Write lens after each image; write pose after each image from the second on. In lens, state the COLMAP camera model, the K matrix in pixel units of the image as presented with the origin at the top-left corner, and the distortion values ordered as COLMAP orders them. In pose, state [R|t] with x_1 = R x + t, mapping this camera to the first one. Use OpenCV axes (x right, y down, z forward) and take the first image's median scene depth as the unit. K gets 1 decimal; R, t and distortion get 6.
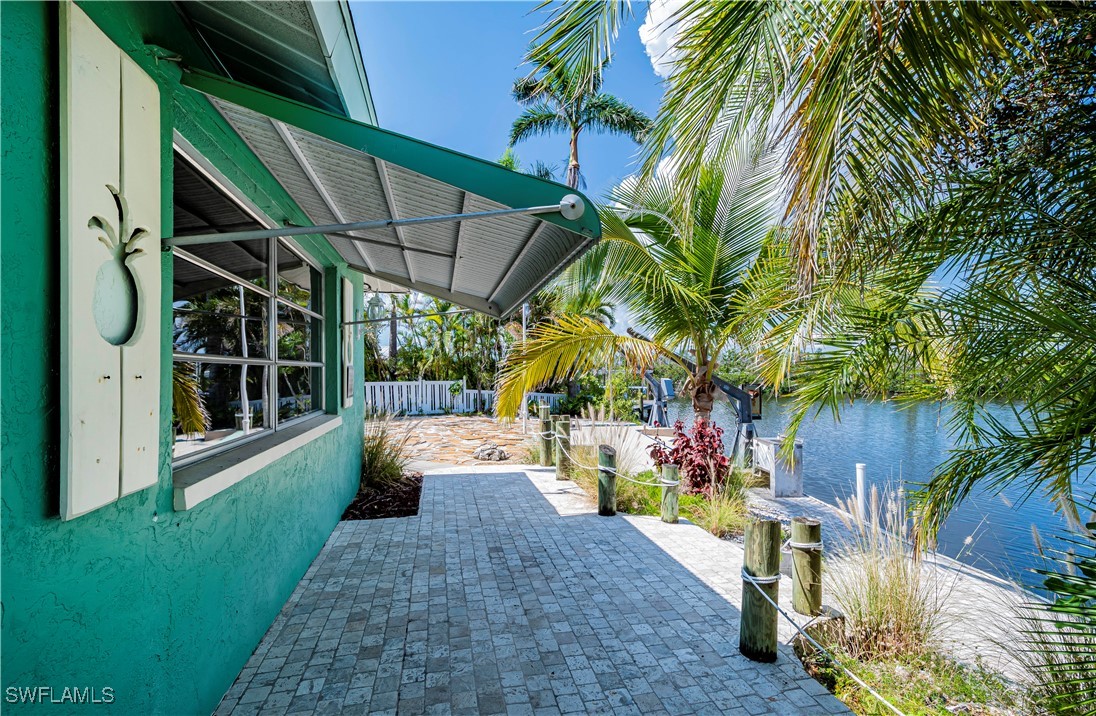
lens RADIAL K [[496.4, 0, 548.7], [0, 496.4, 367.3], [0, 0, 1]] dist [-0.002815, -0.002220]
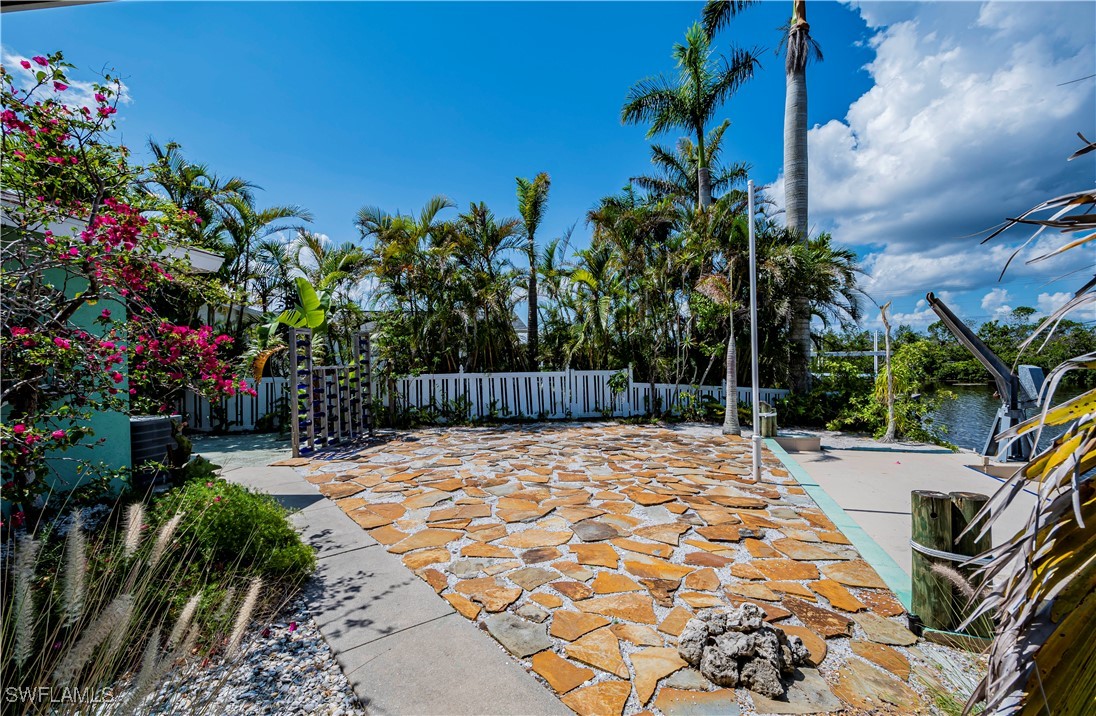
lens RADIAL K [[496.4, 0, 548.2], [0, 496.4, 362.2], [0, 0, 1]] dist [-0.002815, -0.002220]
pose [[0.947637, -0.009025, -0.319223, -0.059799], [0.015523, 0.999721, 0.017817, 0.002423], [0.318973, -0.021840, 0.947512, 0.322136]]
